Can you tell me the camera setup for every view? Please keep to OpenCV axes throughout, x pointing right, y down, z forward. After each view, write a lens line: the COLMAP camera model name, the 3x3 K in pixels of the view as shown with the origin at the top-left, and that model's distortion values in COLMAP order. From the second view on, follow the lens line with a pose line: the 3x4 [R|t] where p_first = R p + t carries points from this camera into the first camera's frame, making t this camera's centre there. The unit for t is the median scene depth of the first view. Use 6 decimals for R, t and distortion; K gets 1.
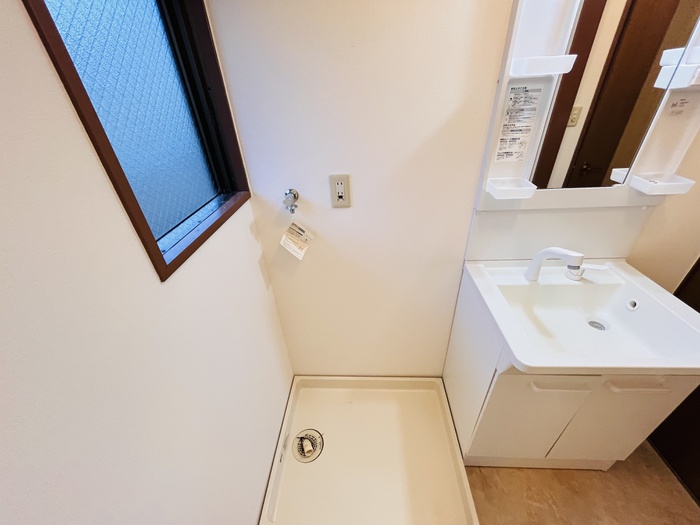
lens RADIAL K [[282.9, 0, 350.0], [0, 282.9, 262.5], [0, 0, 1]] dist [-0.001120, -0.000521]
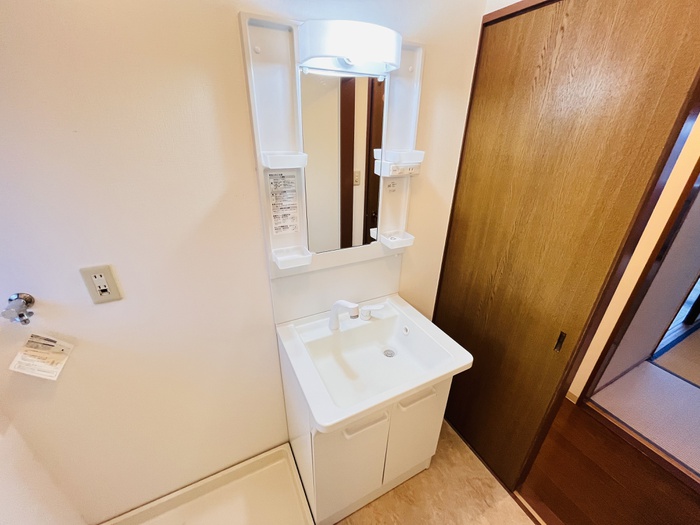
lens RADIAL K [[282.9, 0, 350.0], [0, 282.9, 262.5], [0, 0, 1]] dist [-0.001120, -0.000521]
pose [[0.870752, -0.147971, 0.468931, 0.217941], [0.209683, 0.974333, -0.081907, -0.093779], [-0.444775, 0.169648, 0.879429, -0.059537]]
